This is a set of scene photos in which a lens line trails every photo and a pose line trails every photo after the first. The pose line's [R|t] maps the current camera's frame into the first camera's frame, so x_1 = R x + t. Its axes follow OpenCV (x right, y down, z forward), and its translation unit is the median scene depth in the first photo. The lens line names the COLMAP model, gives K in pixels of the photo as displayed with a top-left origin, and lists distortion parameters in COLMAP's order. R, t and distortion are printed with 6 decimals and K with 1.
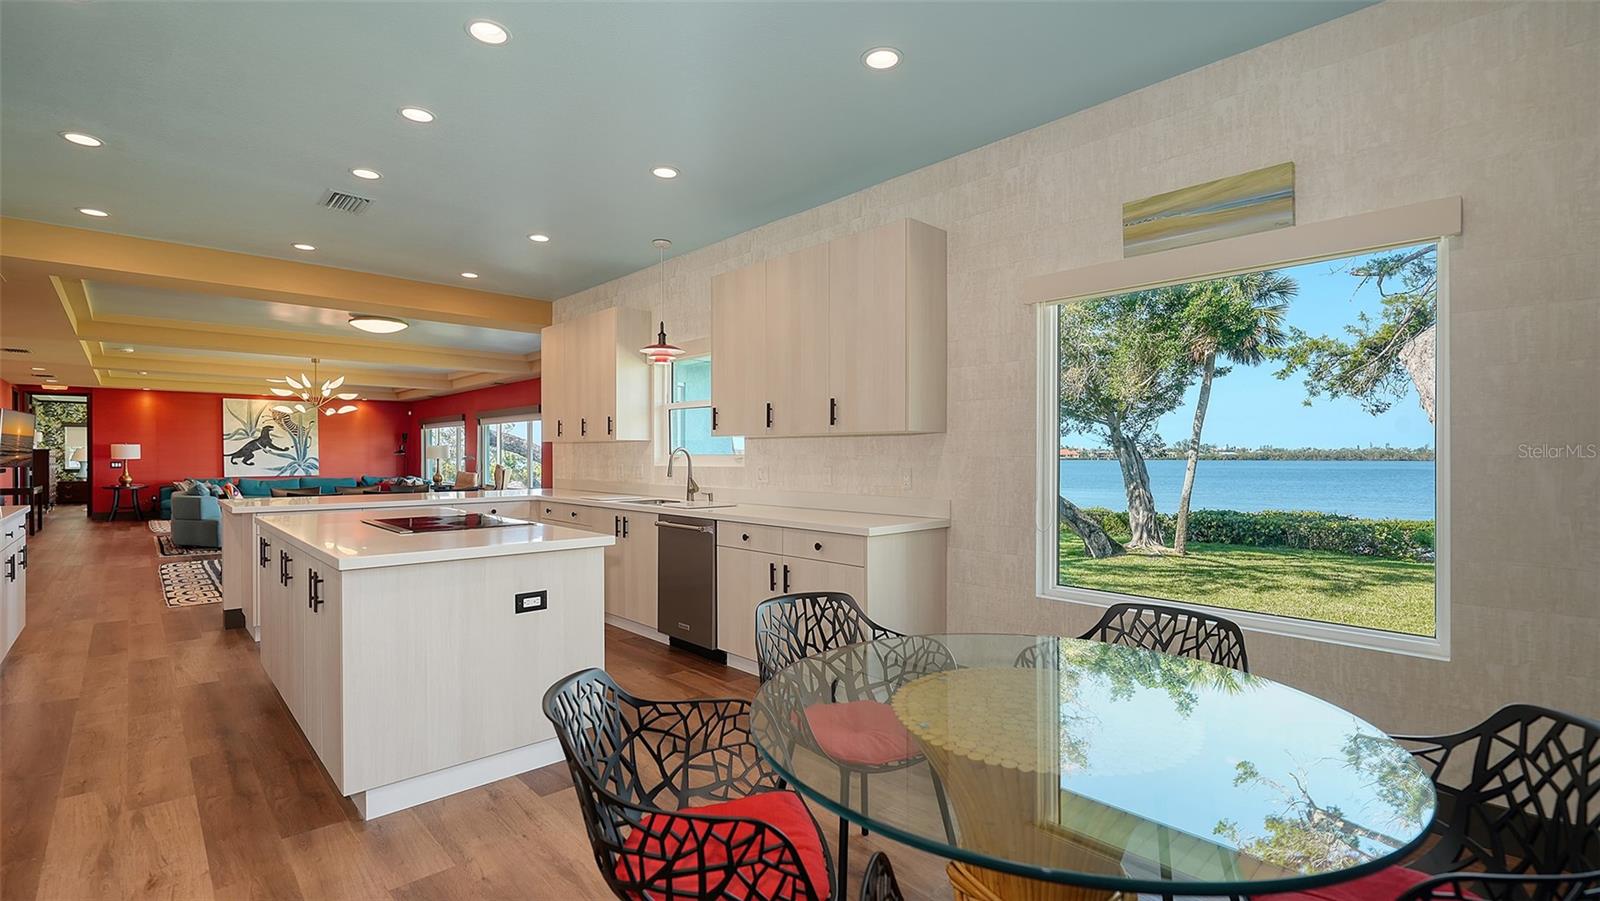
lens RADIAL K [[707.3, 0, 800.3], [0, 707.3, 440.2], [0, 0, 1]] dist [0.001909, 0.000056]
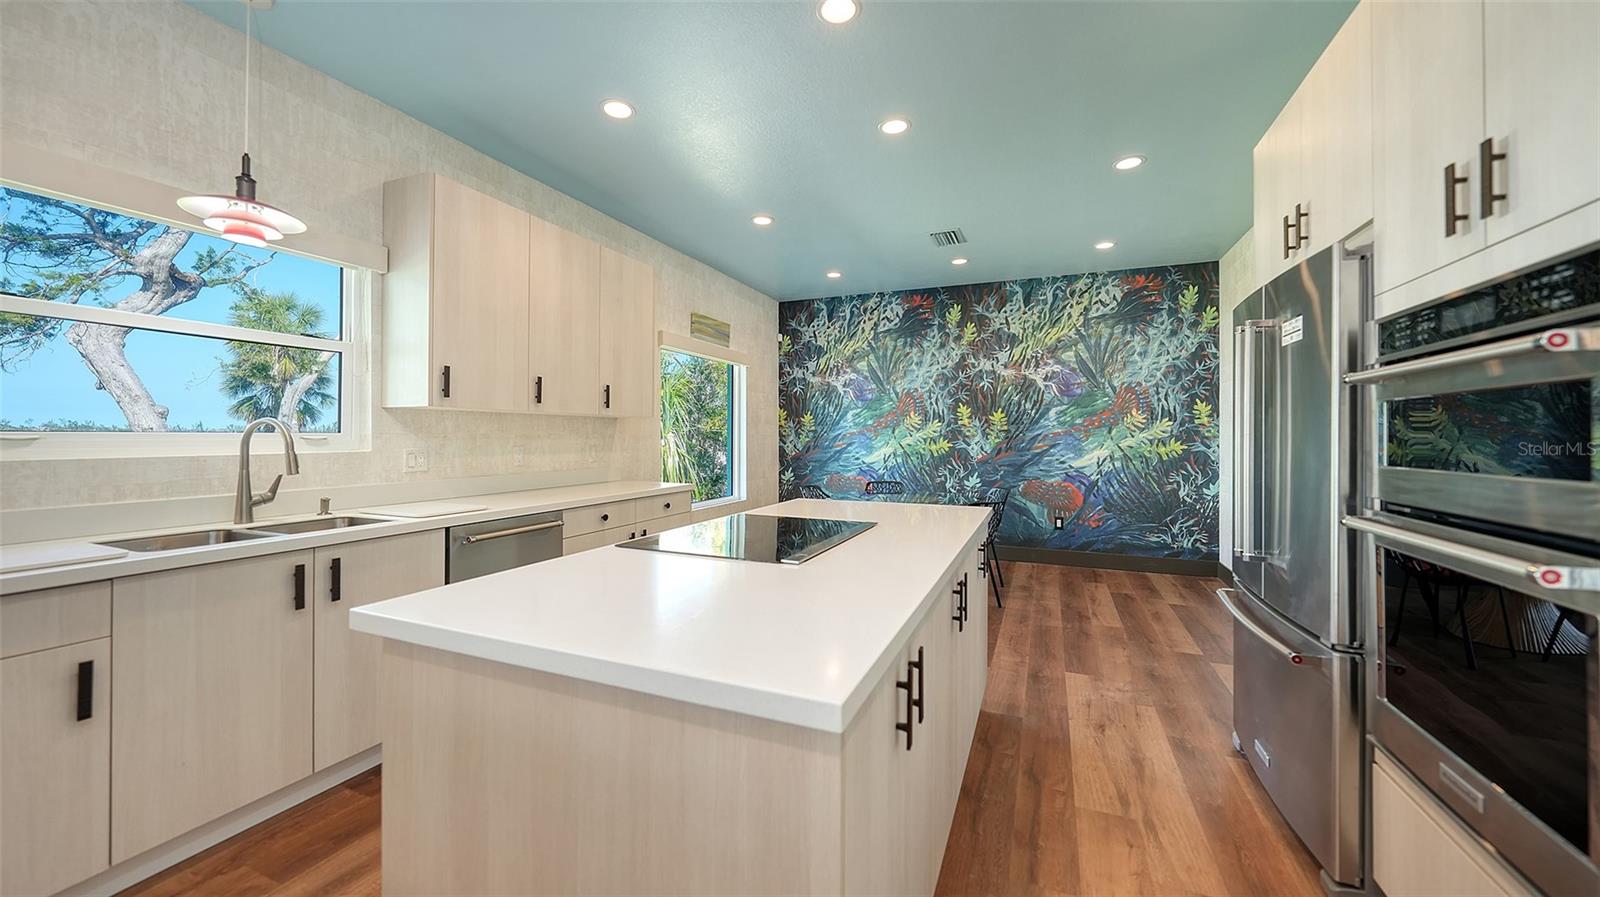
lens RADIAL K [[579.4, 0, 794.6], [0, 579.4, 434.8], [0, 0, 1]] dist [-0.000264, -0.000082]
pose [[-0.392135, 0.000802, 0.919907, -0.350182], [-0.023262, 0.999671, -0.010788, 0.009363], [-0.919613, -0.025629, -0.391988, 0.409783]]
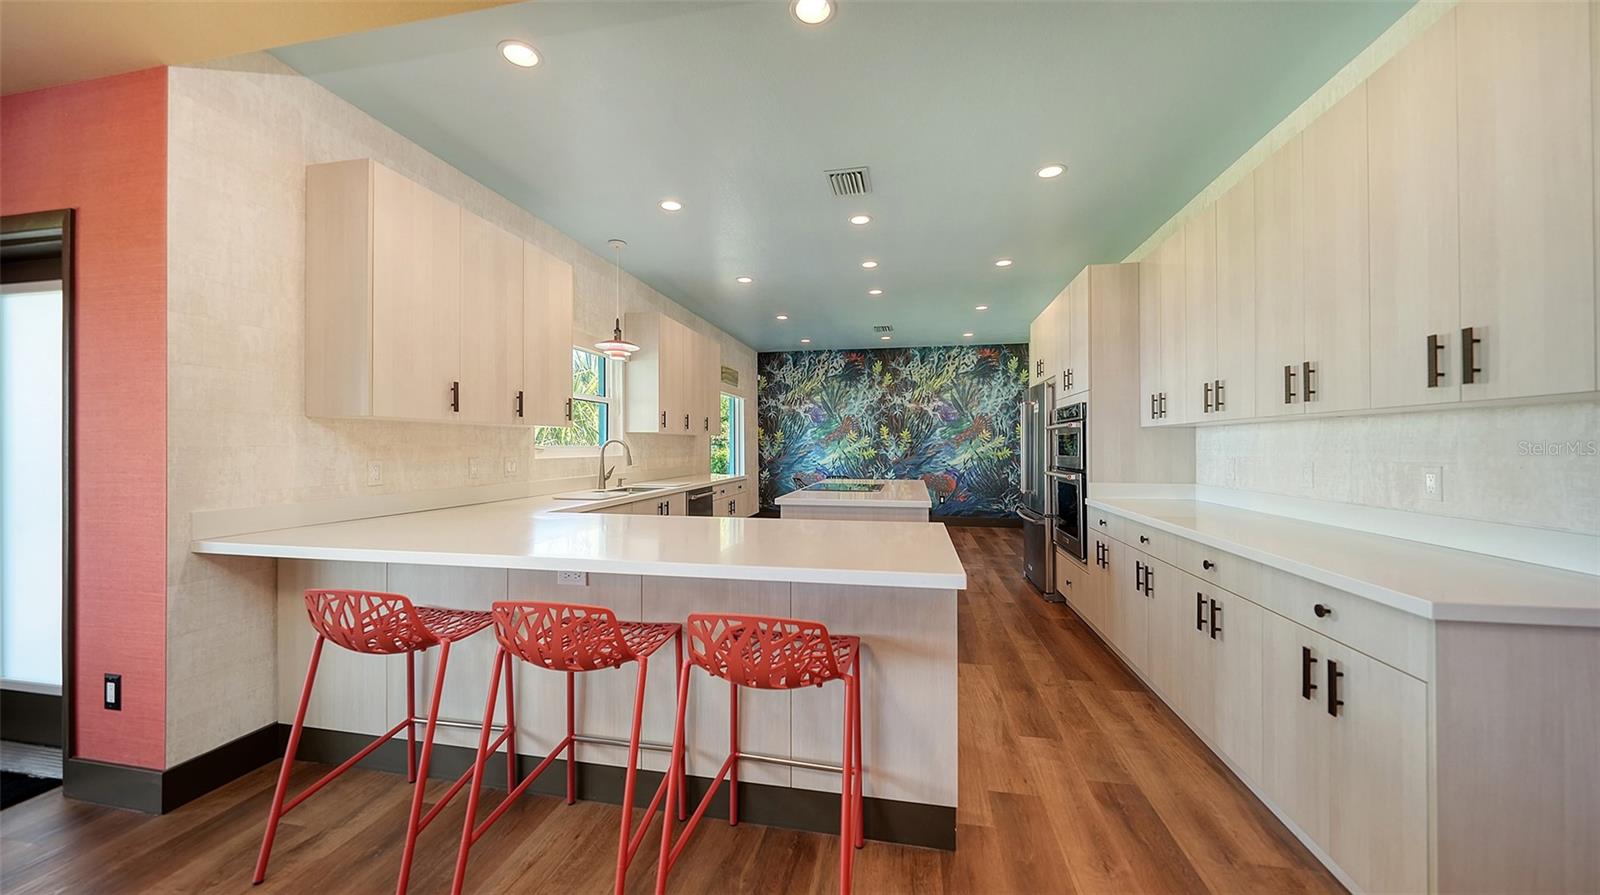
lens RADIAL K [[565.3, 0, 798.6], [0, 565.3, 441.3], [0, 0, 1]] dist [0.000213, 0.000061]
pose [[-0.577871, 0.006534, 0.816102, -0.527265], [-0.017334, 0.999644, -0.020278, 0.013312], [-0.815944, -0.025865, -0.577552, 0.648944]]
